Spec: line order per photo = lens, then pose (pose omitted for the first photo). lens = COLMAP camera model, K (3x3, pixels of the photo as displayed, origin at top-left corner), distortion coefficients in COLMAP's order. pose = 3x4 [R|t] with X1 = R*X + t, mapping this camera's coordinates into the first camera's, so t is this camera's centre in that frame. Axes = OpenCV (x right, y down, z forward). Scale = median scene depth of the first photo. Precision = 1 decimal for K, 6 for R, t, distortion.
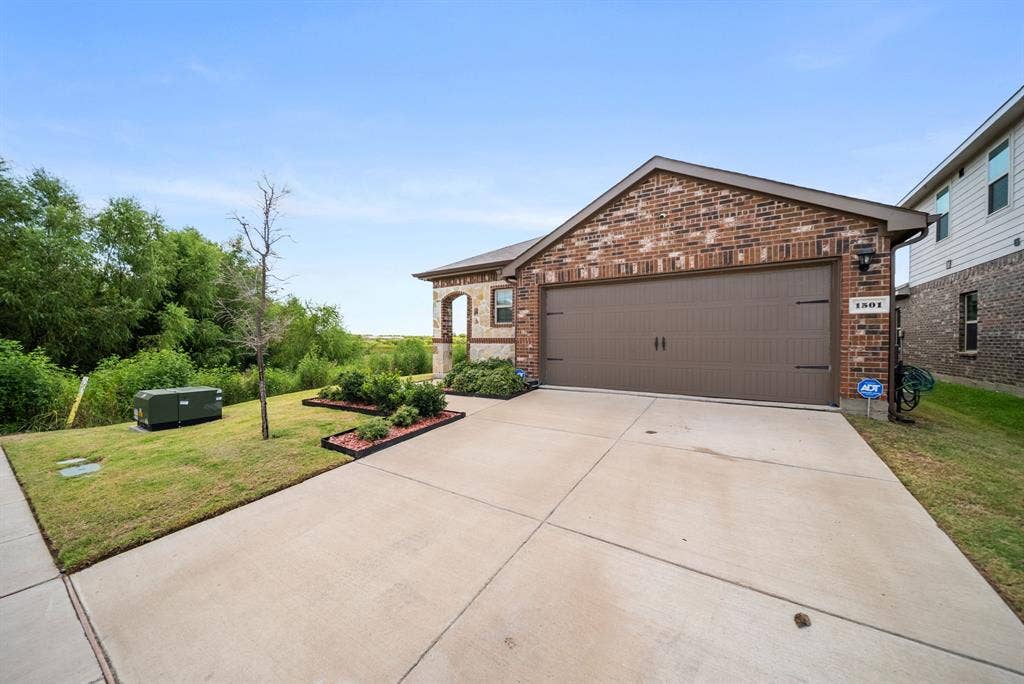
lens RADIAL K [[371.7, 0, 500.3], [0, 371.7, 334.7], [0, 0, 1]] dist [0.000274, 0.000001]
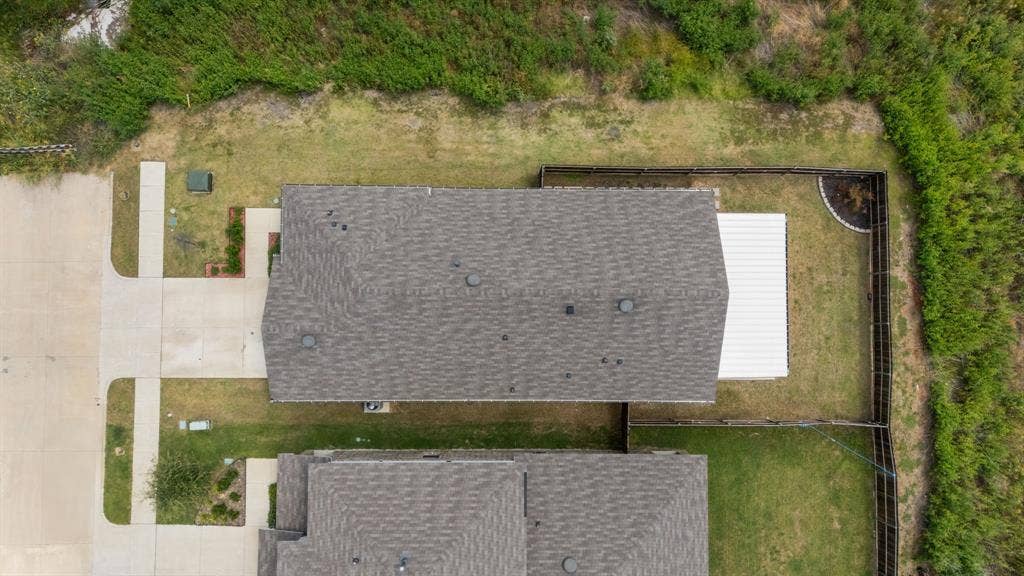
lens RADIAL K [[764.8, 0, 512.0], [0, 764.8, 288.0], [0, 0, 1]] dist [0.044899, -0.009564]
pose [[0.556182, 0.830817, -0.020093, 1.040338], [0.006401, 0.019895, 0.999782, -4.773549], [0.831036, -0.556190, 0.005747, 2.149092]]
